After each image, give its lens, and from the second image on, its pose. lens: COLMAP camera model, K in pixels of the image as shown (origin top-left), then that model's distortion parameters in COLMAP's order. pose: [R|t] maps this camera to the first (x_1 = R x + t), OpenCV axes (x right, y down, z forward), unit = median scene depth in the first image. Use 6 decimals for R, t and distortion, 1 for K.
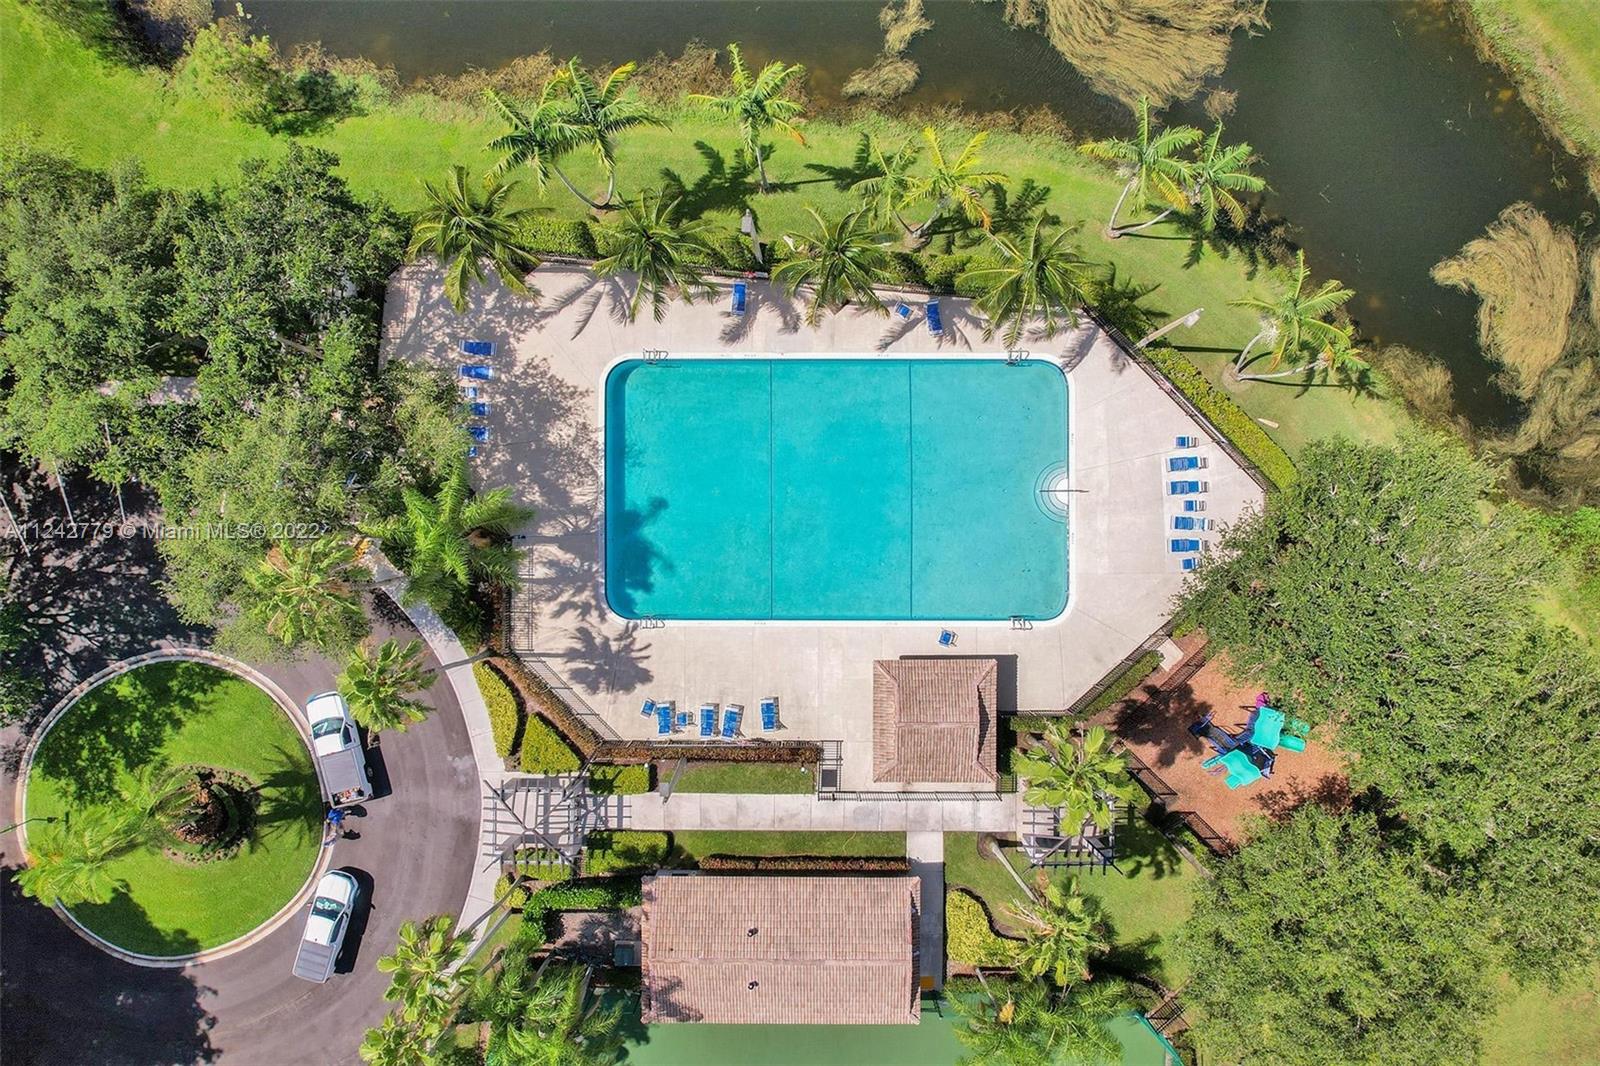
lens RADIAL K [[1020.9, 0, 807.3], [0, 1020.9, 531.8], [0, 0, 1]] dist [-0.051146, 0.043196]
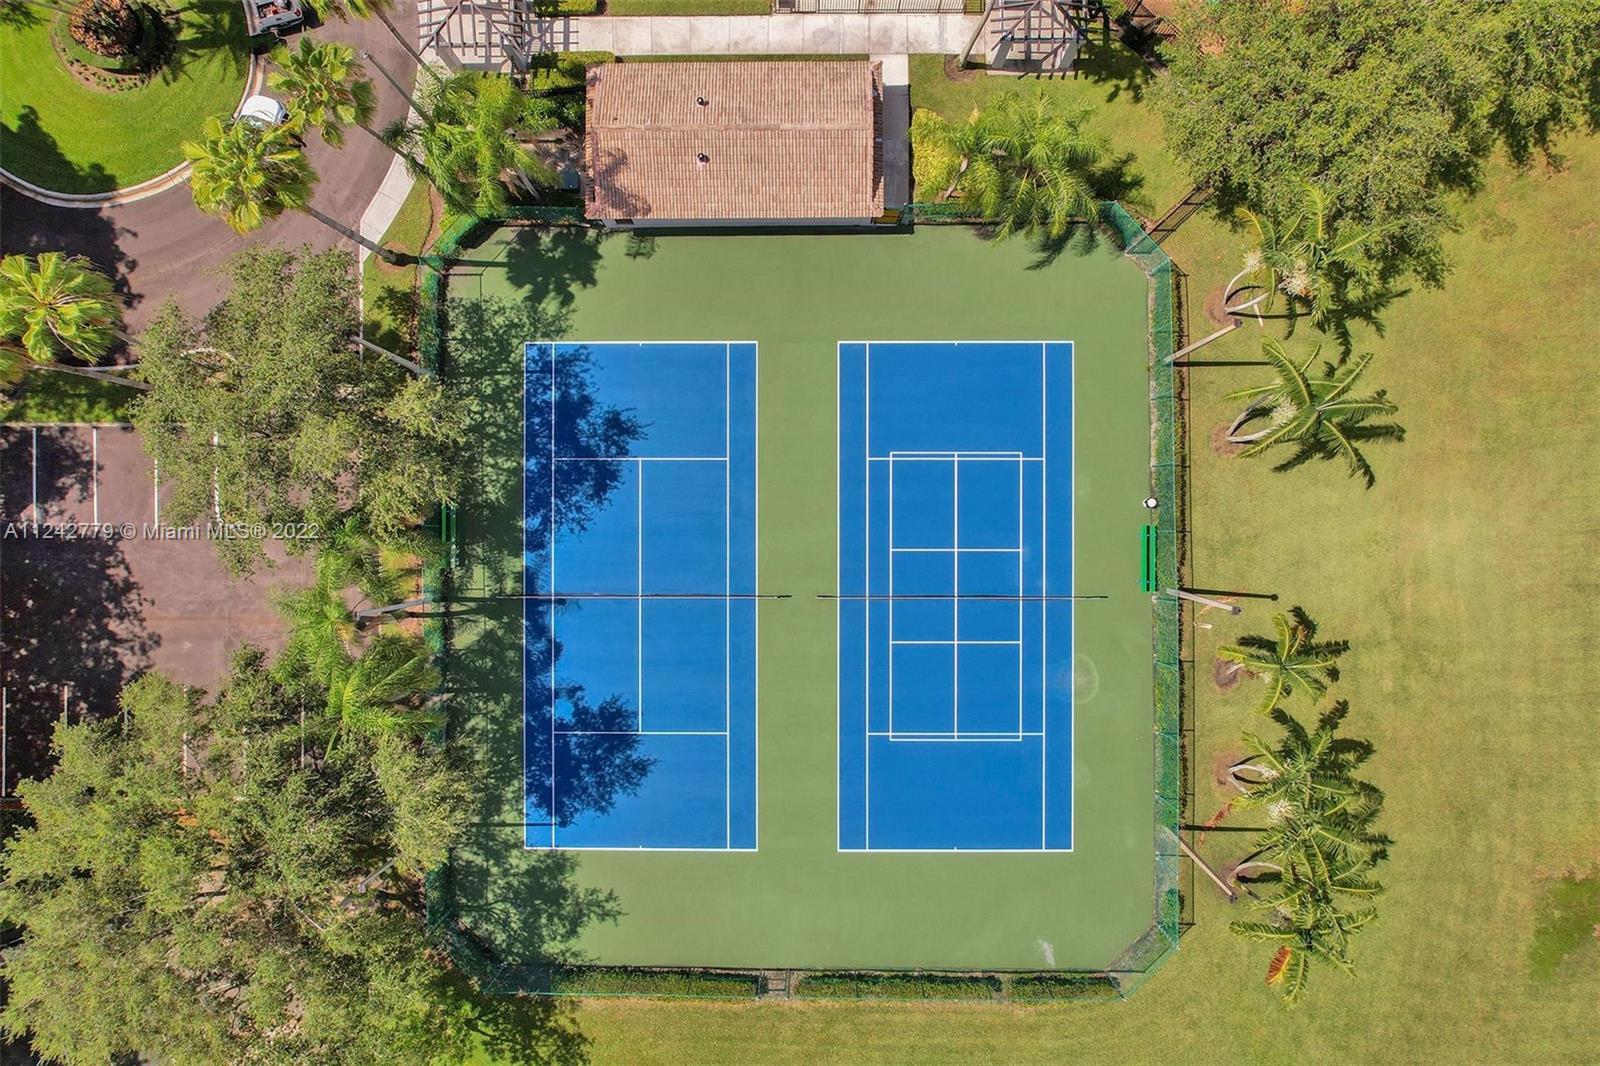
lens RADIAL K [[1020.9, 0, 813.6], [0, 1020.9, 538.7], [0, 0, 1]] dist [-0.051146, 0.043196]
pose [[0.999979, -0.001535, 0.006303, 0.039040], [0.001391, 0.999738, 0.022832, 0.723401], [-0.006336, -0.022822, 0.999719, 0.050506]]
